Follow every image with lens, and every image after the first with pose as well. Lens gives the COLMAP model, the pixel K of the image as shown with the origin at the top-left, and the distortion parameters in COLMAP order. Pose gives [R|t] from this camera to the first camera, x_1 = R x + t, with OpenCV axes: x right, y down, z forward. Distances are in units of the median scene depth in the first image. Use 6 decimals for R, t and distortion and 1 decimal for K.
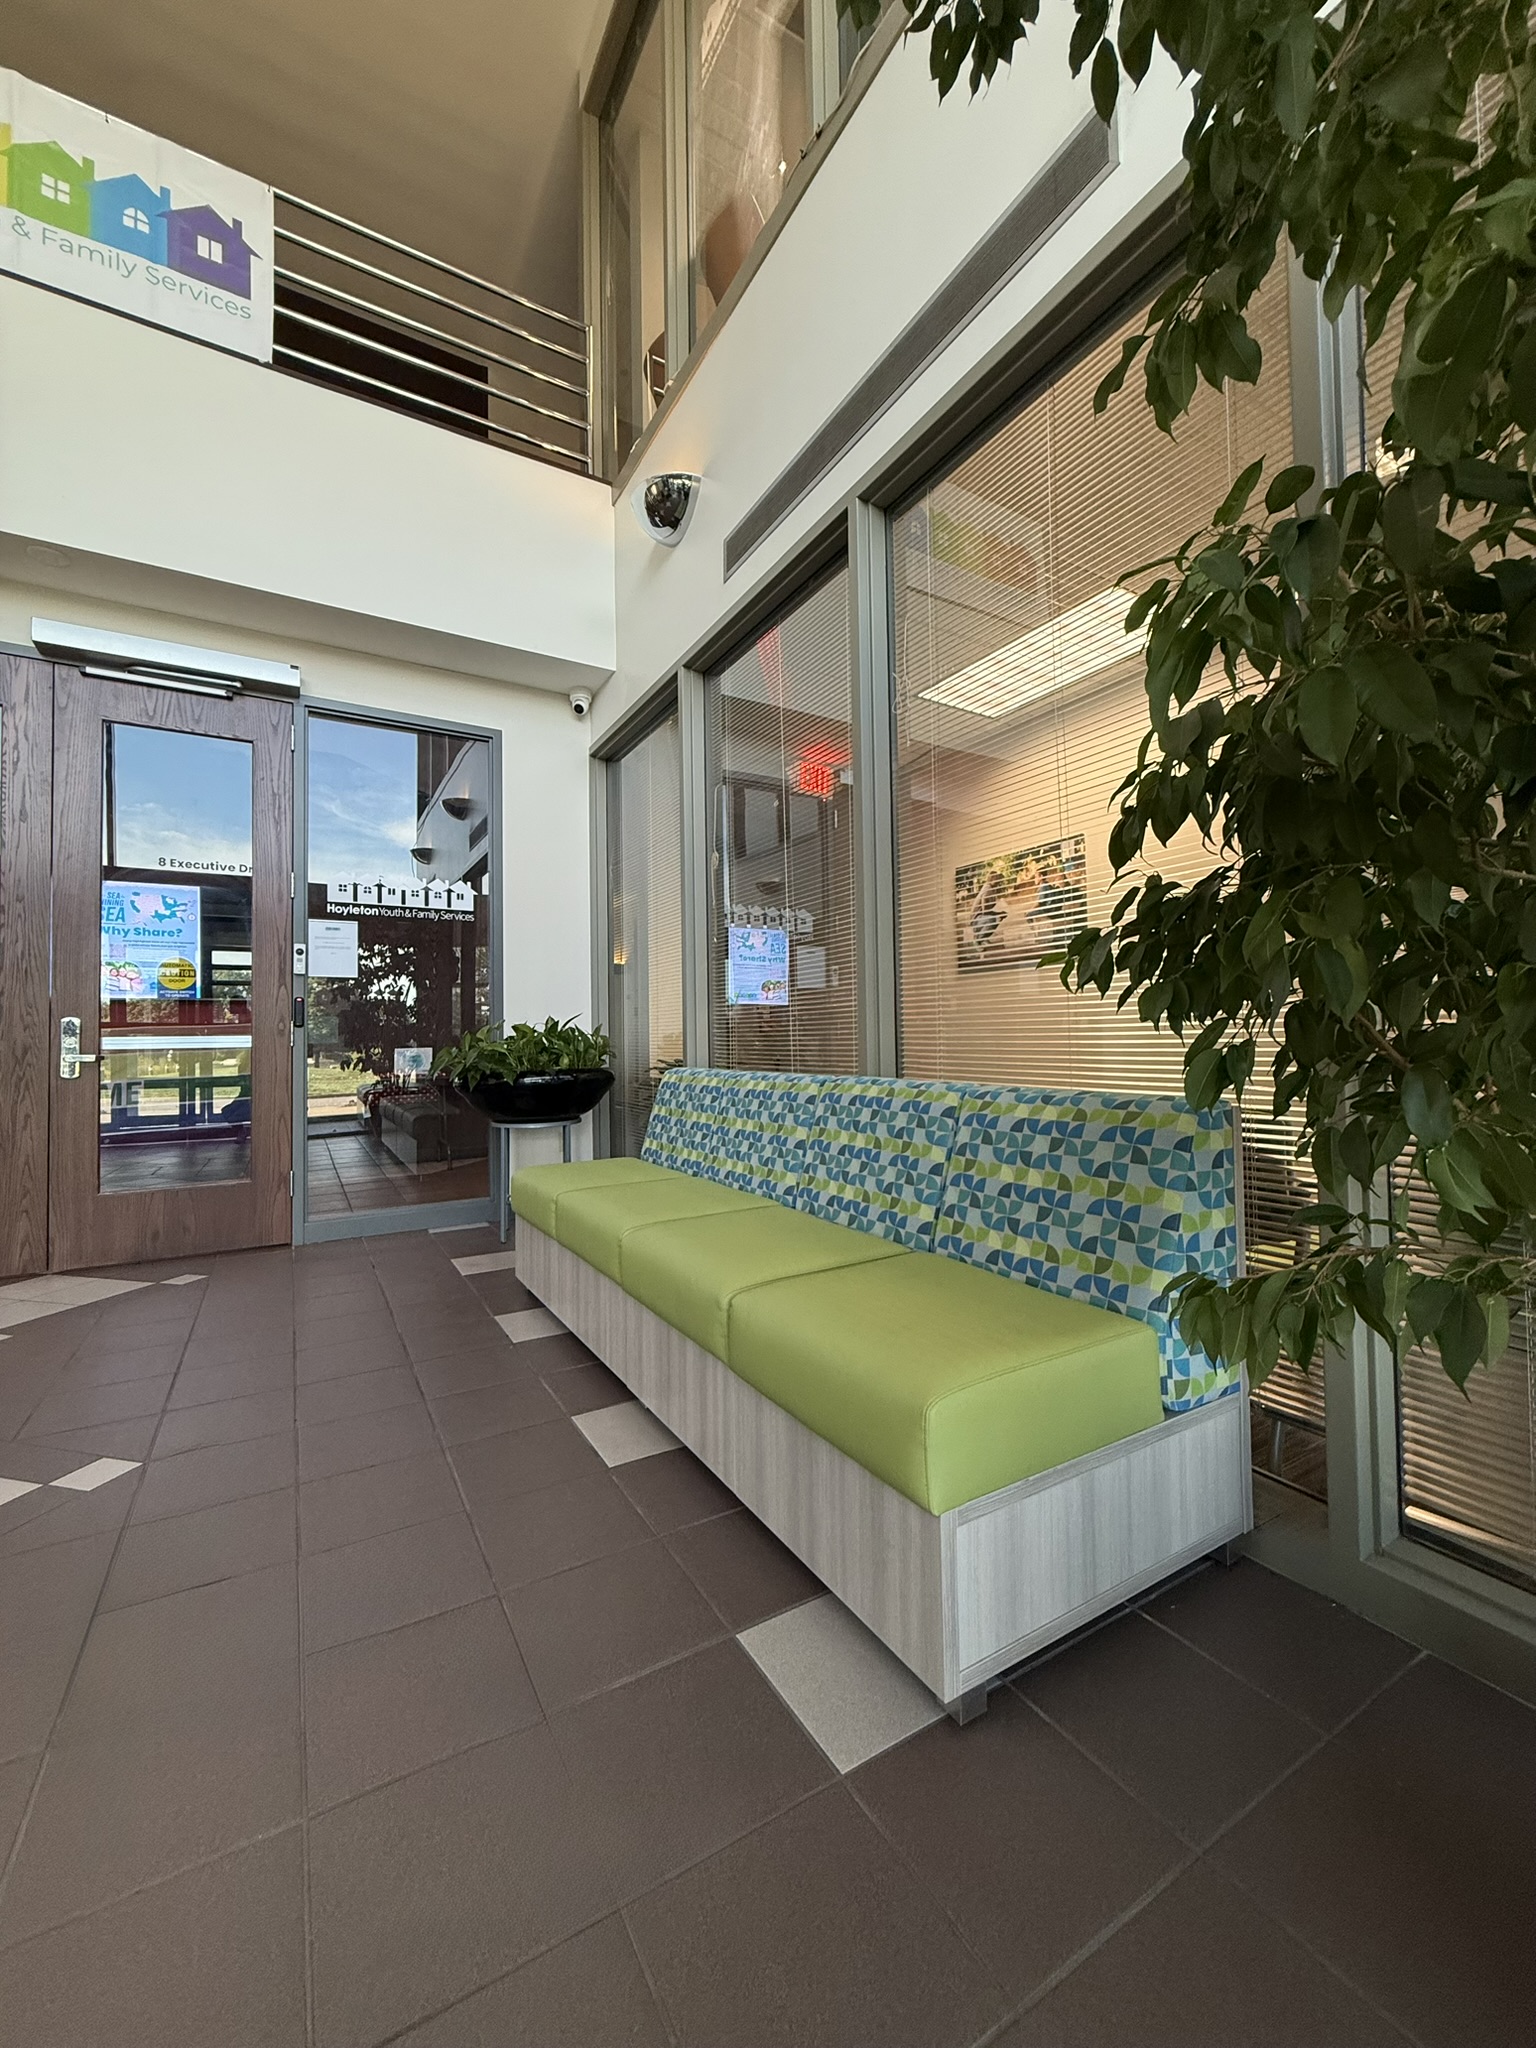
lens RADIAL K [[819.7, 0, 765.3], [0, 819.7, 1026.1], [0, 0, 1]] dist [0.000787, 0.000015]
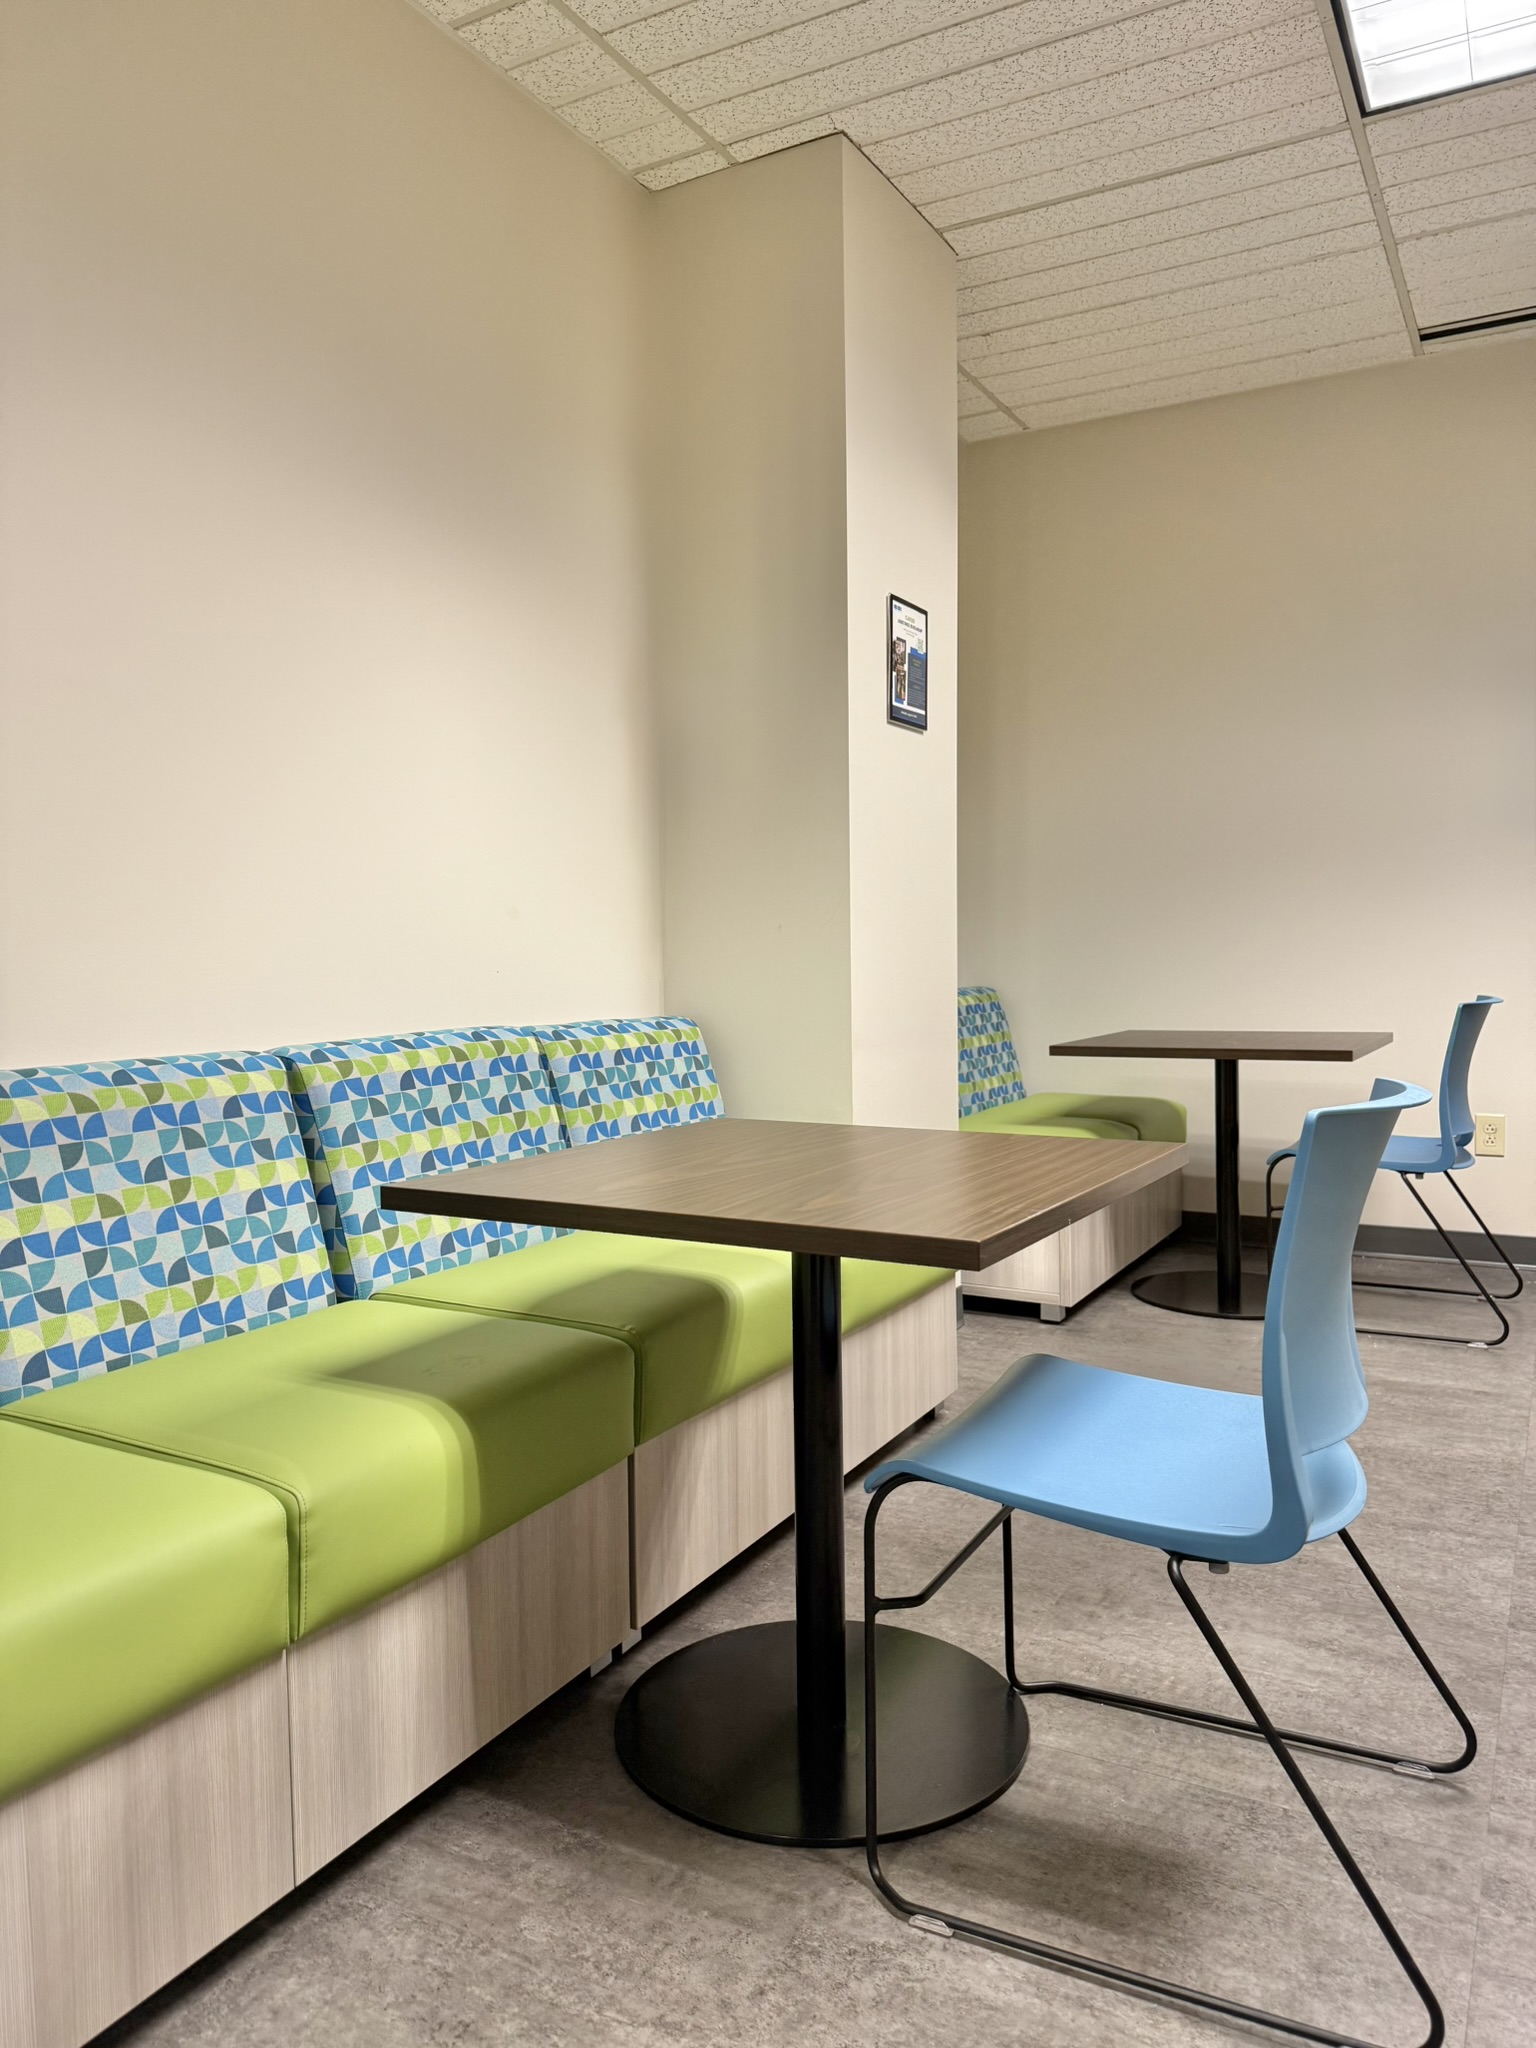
lens RADIAL K [[1461.5, 0, 769.2], [0, 1461.5, 1038.5], [0, 0, 1]] dist [0.004323, 0.001278]
pose [[-0.515863, -0.049822, 0.855221, -0.932809], [-0.013150, 0.998650, 0.050245, -0.008674], [-0.856570, 0.014673, -0.515821, 1.182484]]
